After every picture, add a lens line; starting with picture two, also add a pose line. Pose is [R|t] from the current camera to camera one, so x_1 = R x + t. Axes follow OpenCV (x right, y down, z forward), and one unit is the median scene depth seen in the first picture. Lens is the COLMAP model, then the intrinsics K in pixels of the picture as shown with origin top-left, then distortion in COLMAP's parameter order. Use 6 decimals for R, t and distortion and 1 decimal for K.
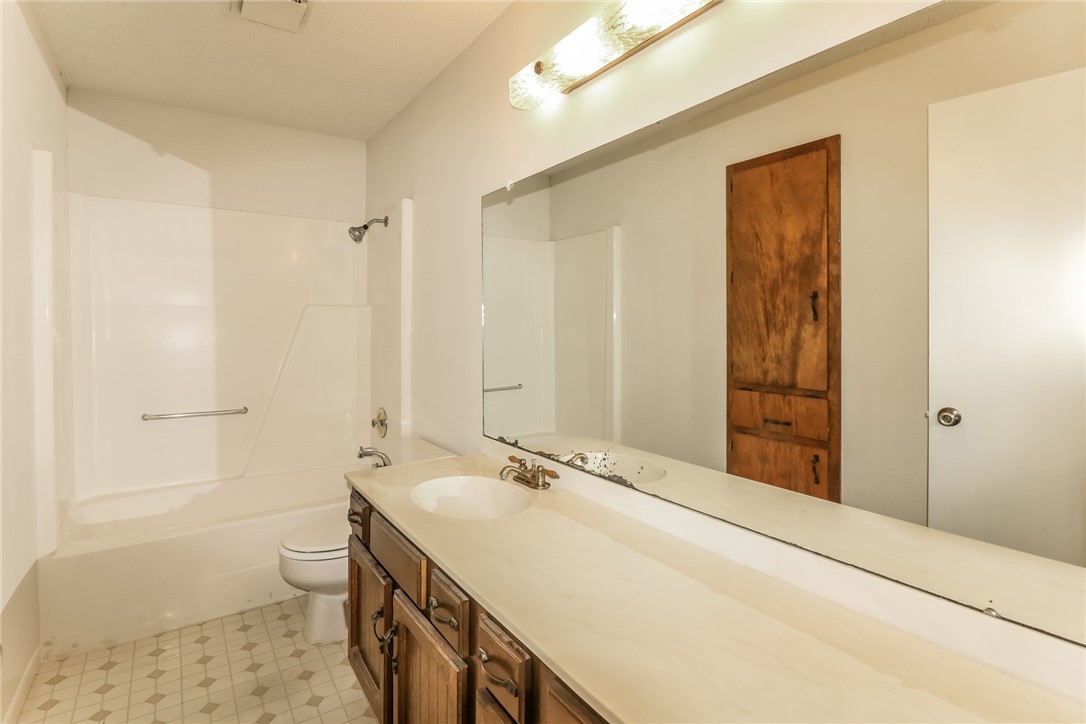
lens RADIAL K [[539.9, 0, 540.7], [0, 539.9, 325.5], [0, 0, 1]] dist [-0.000917, -0.000146]
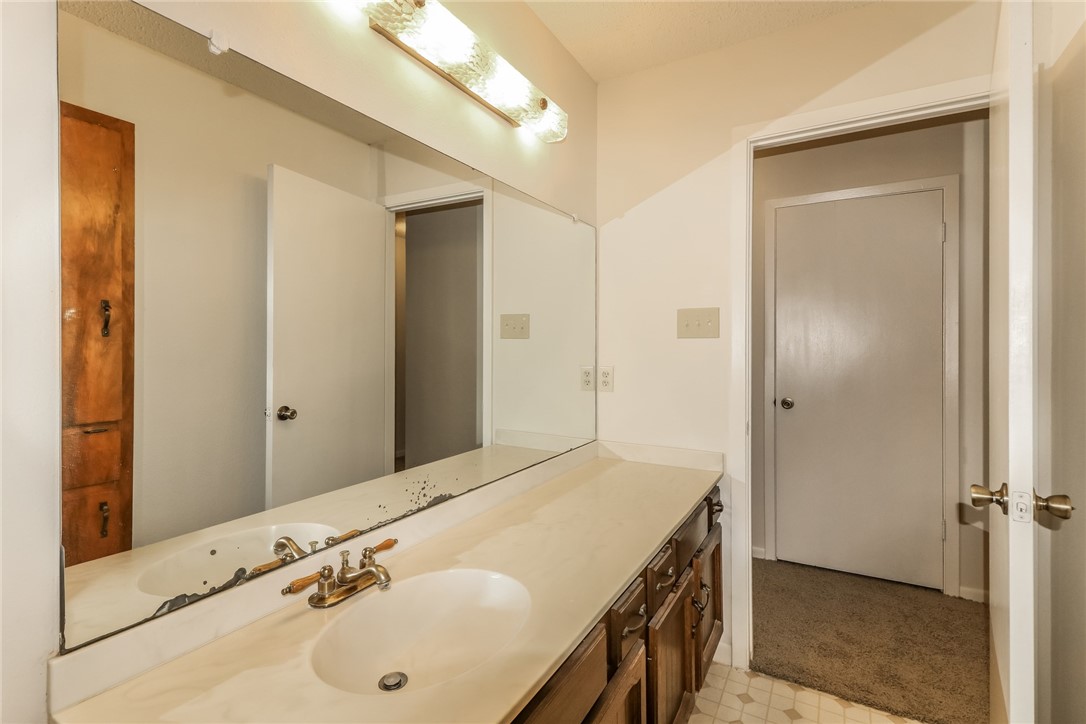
lens RADIAL K [[495.4, 0, 542.2], [0, 495.4, 343.2], [0, 0, 1]] dist [-0.001816, -0.000285]
pose [[-0.428947, 0.003458, 0.903323, -0.457127], [-0.002735, 0.999983, -0.005127, 0.003544], [-0.903325, -0.004670, -0.428930, 0.742676]]
